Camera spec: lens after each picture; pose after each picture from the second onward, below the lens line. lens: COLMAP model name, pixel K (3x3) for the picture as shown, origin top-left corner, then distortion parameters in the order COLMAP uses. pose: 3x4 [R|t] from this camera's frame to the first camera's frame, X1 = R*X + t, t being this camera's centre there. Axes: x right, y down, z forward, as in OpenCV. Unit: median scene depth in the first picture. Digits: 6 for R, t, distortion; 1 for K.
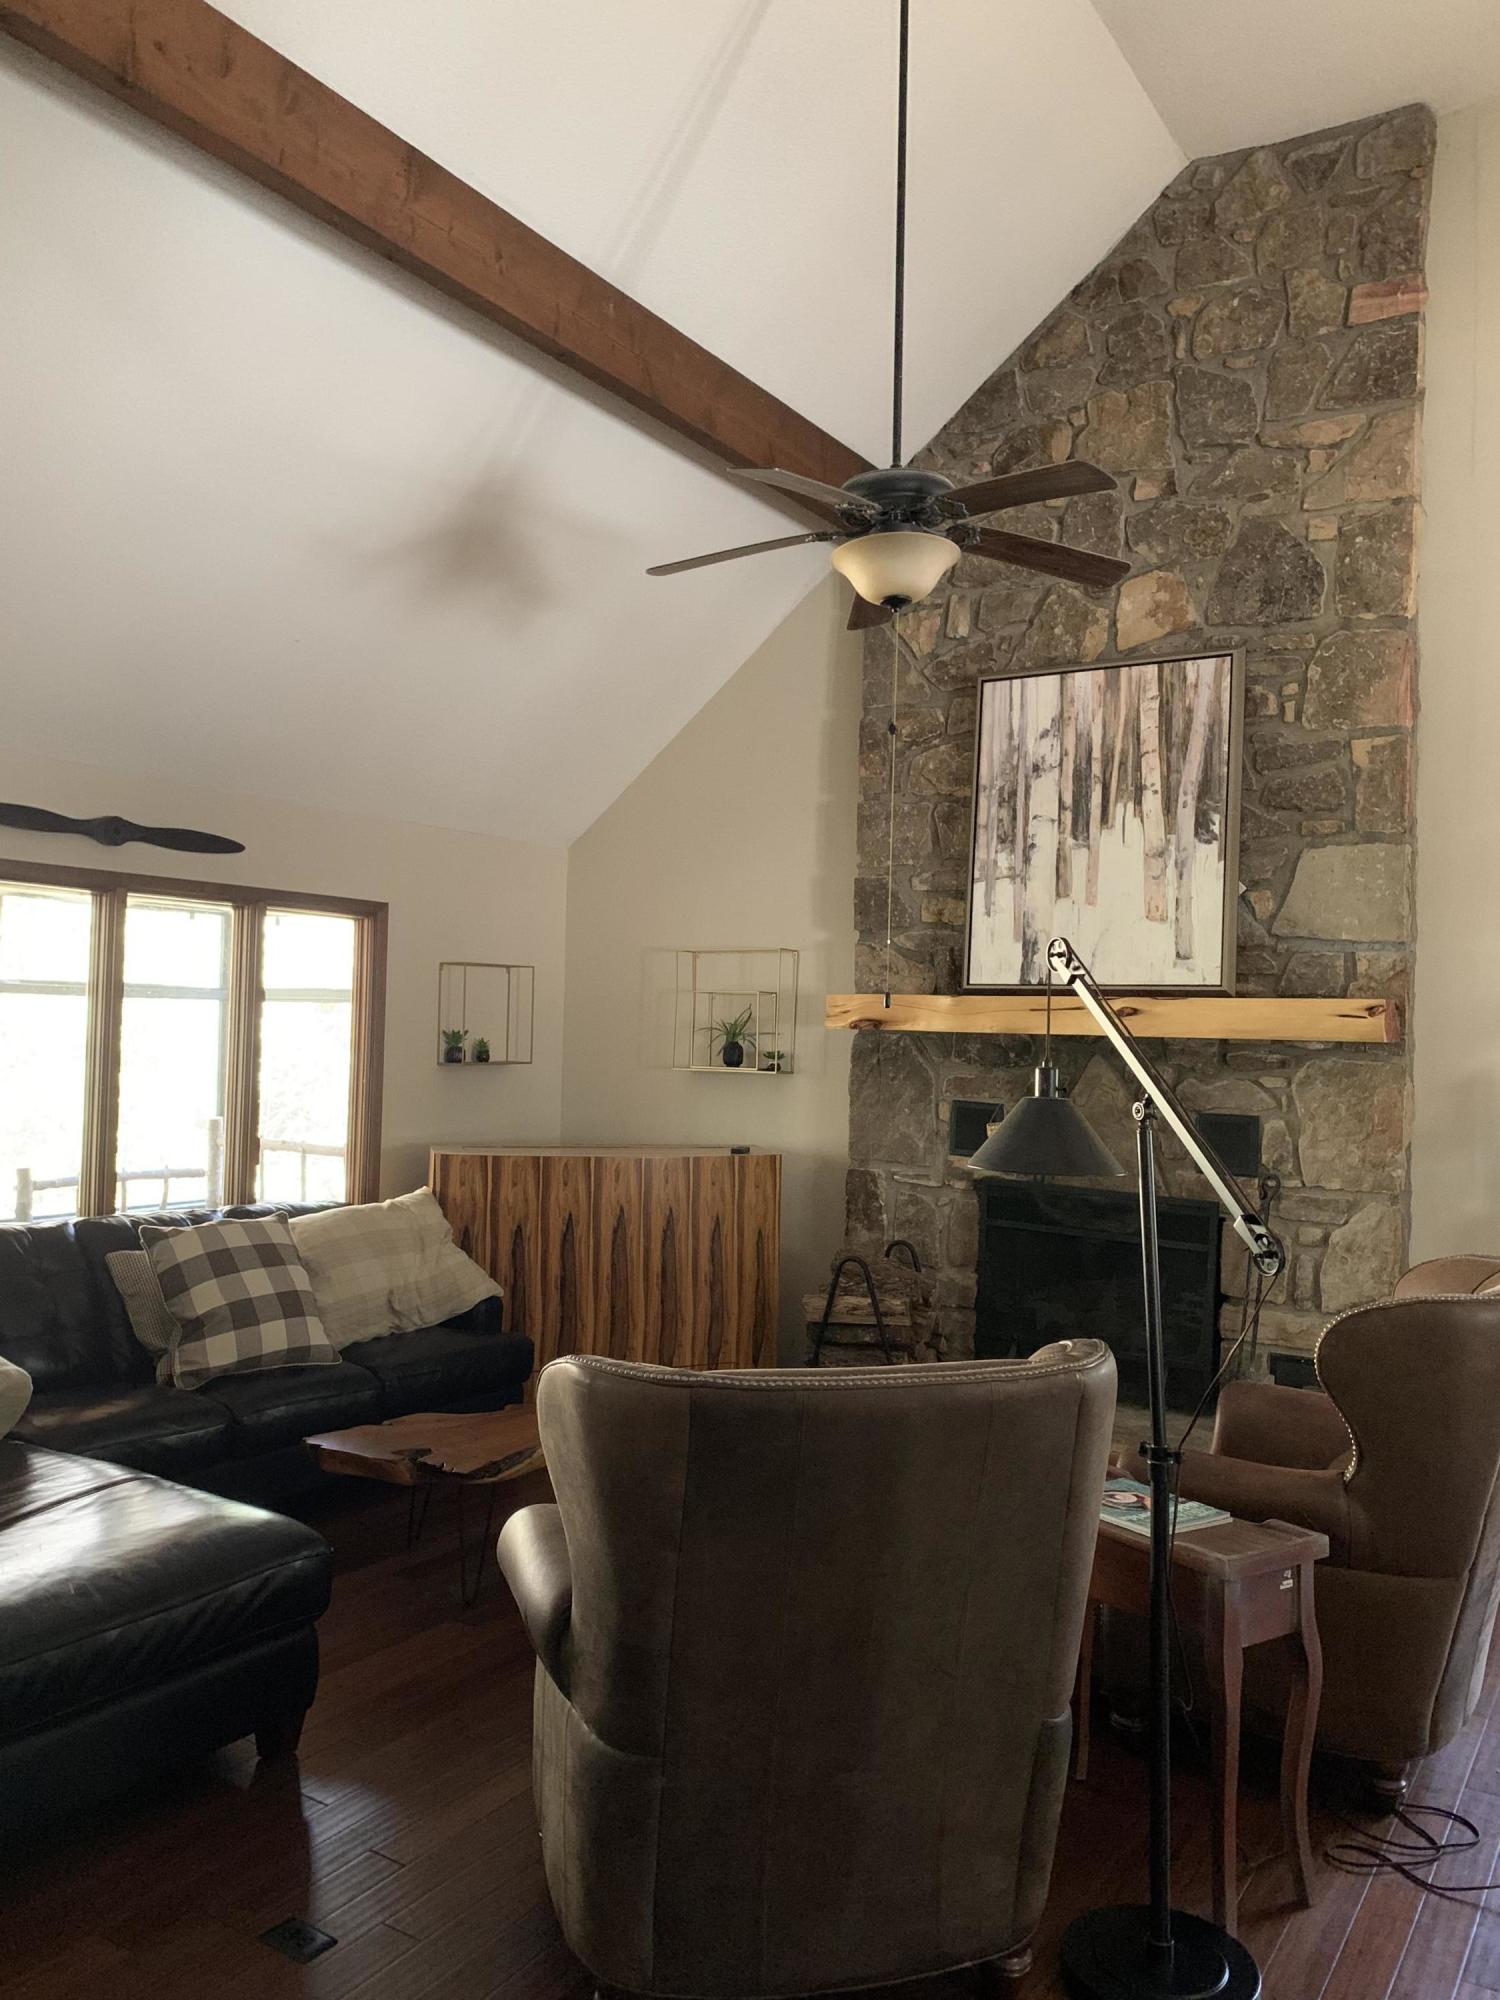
lens RADIAL K [[1502.8, 0, 740.7], [0, 1502.8, 986.2], [0, 0, 1]] dist [0.031476, -0.041775]
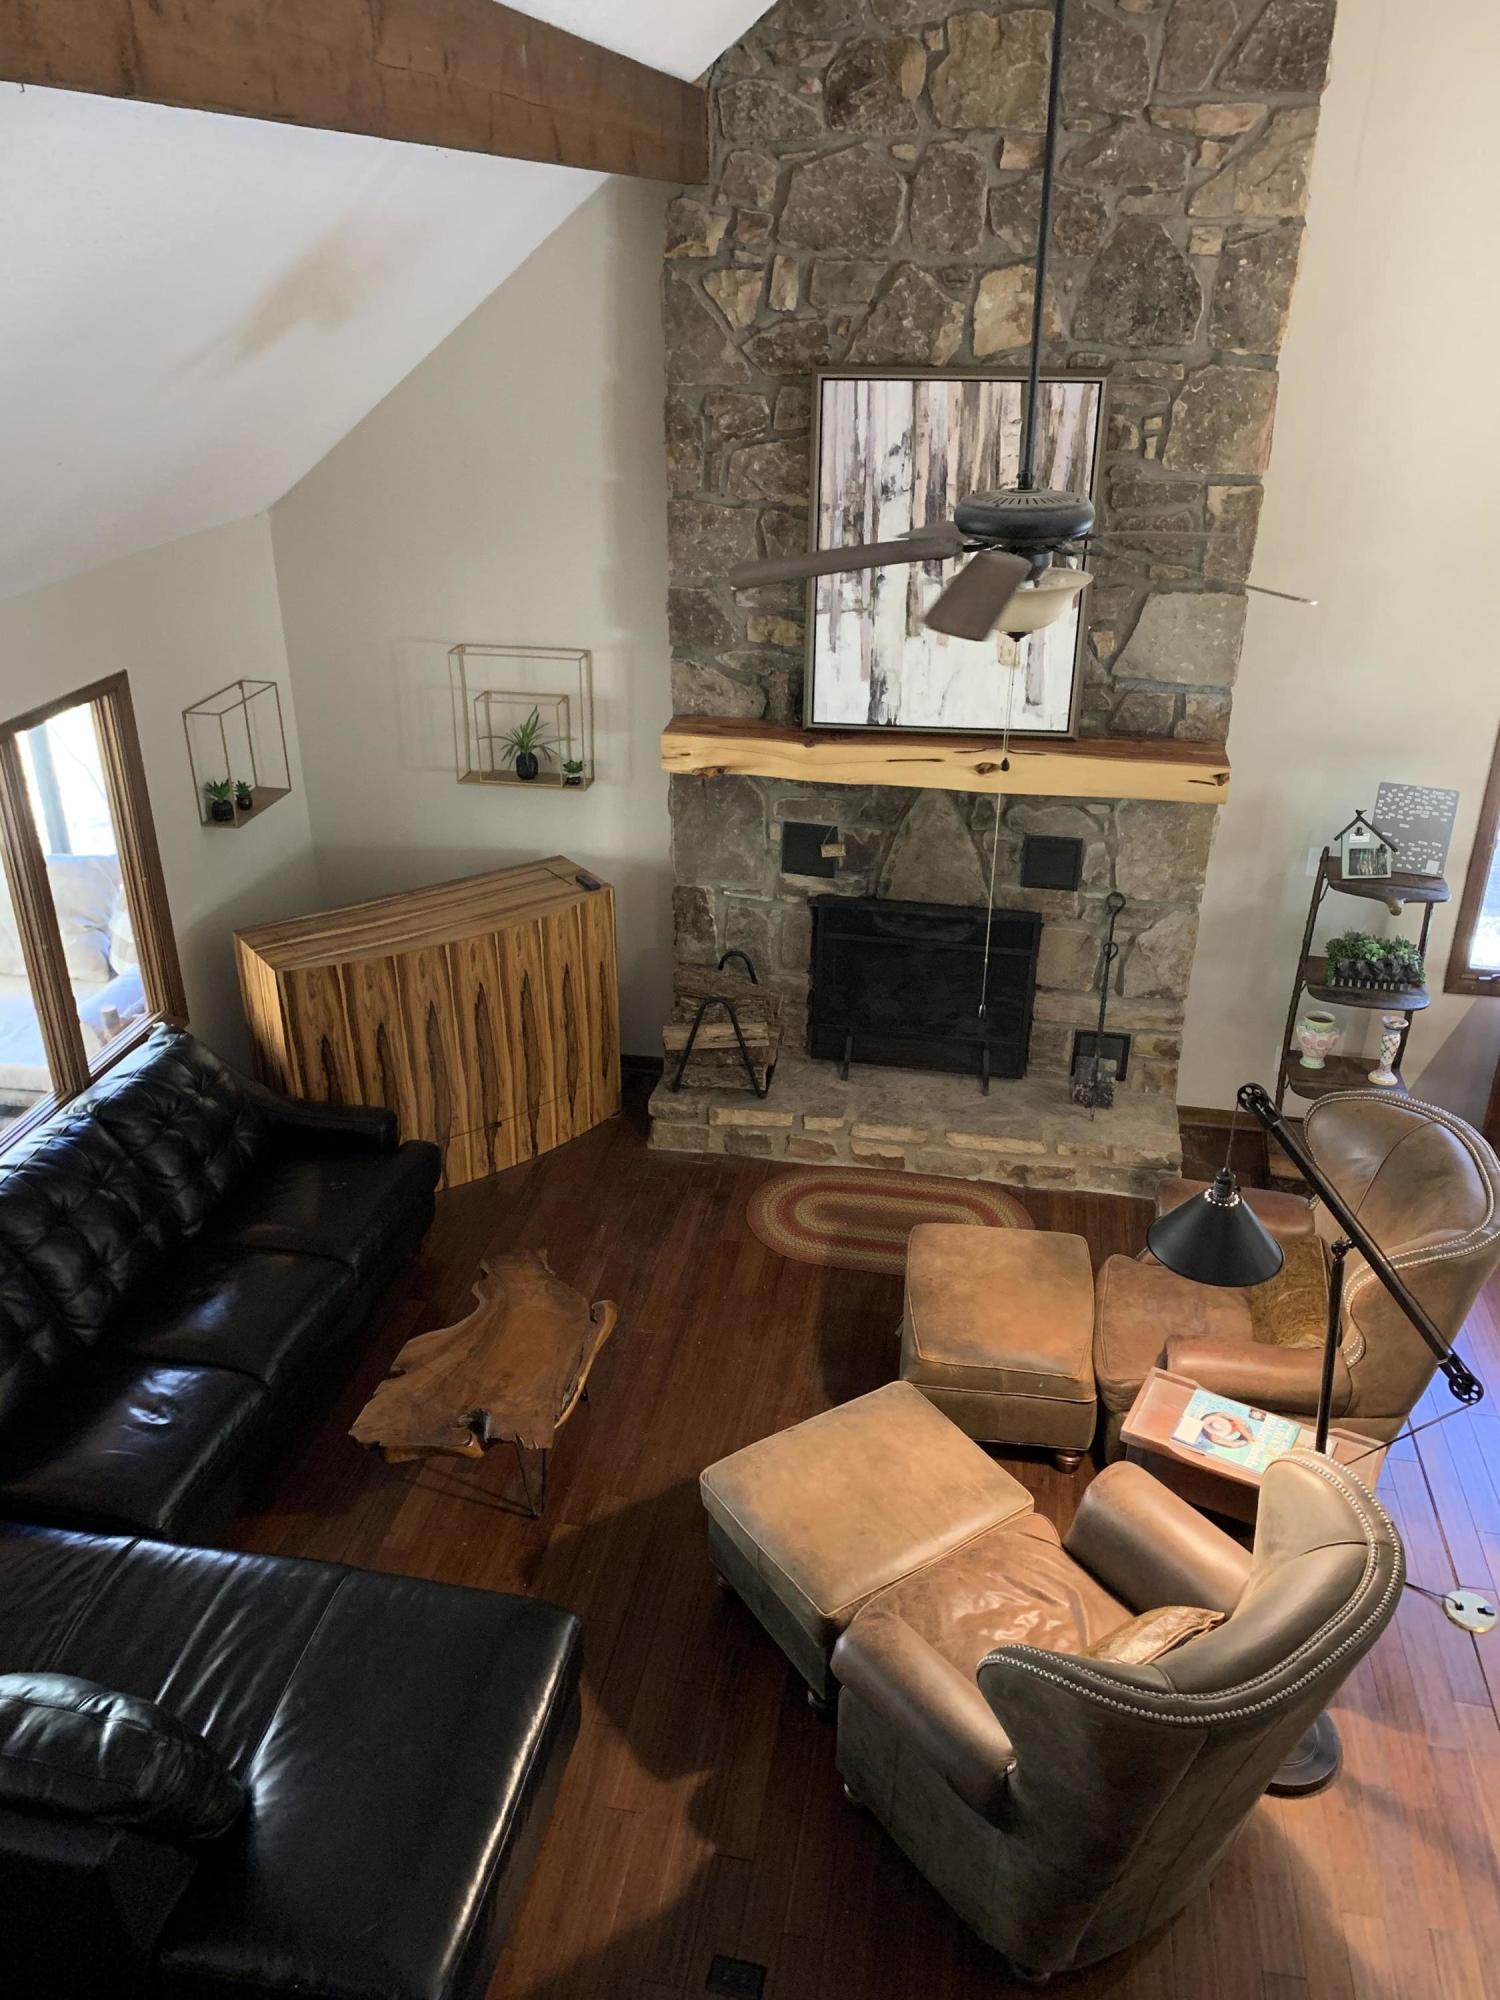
lens RADIAL K [[1502.8, 0, 751.1], [0, 1502.8, 987.5], [0, 0, 1]] dist [0.031476, -0.041775]
pose [[0.928300, -0.180036, 0.325340, -0.239799], [0.011355, 0.888283, 0.459157, -0.303216], [-0.371658, -0.422541, 0.826637, 0.134603]]
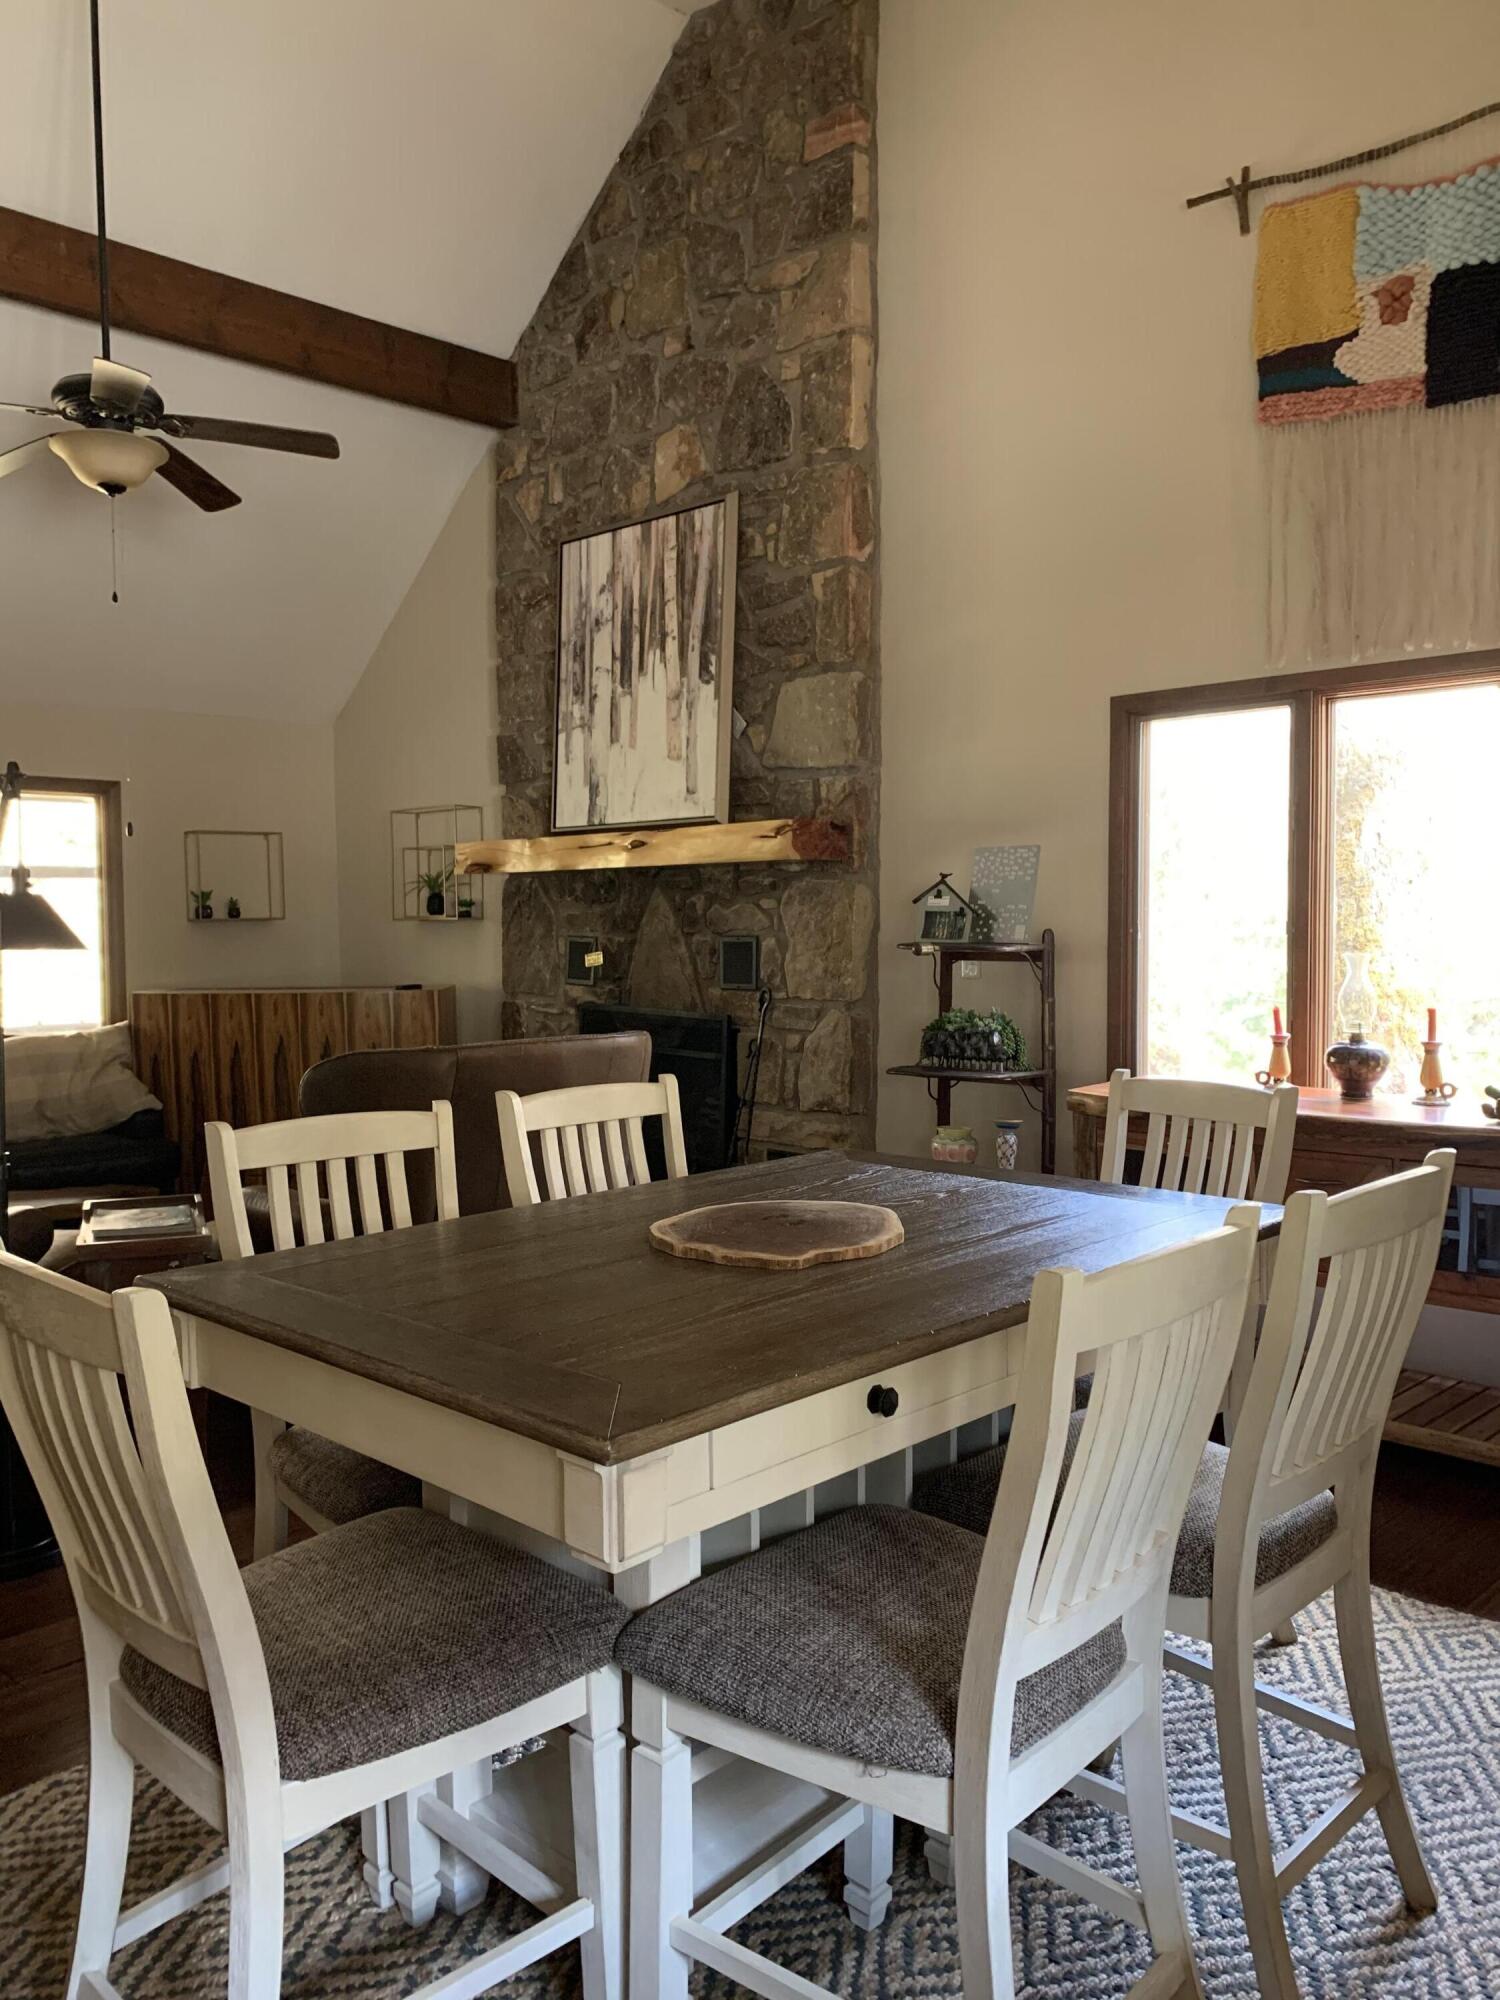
lens RADIAL K [[1502.8, 0, 754.9], [0, 1502.8, 989.7], [0, 0, 1]] dist [0.031476, -0.041775]
pose [[0.978092, -0.023645, -0.206826, 0.528393], [0.039104, 0.996711, 0.070978, 0.045342], [0.204467, -0.077511, 0.975800, -0.049508]]
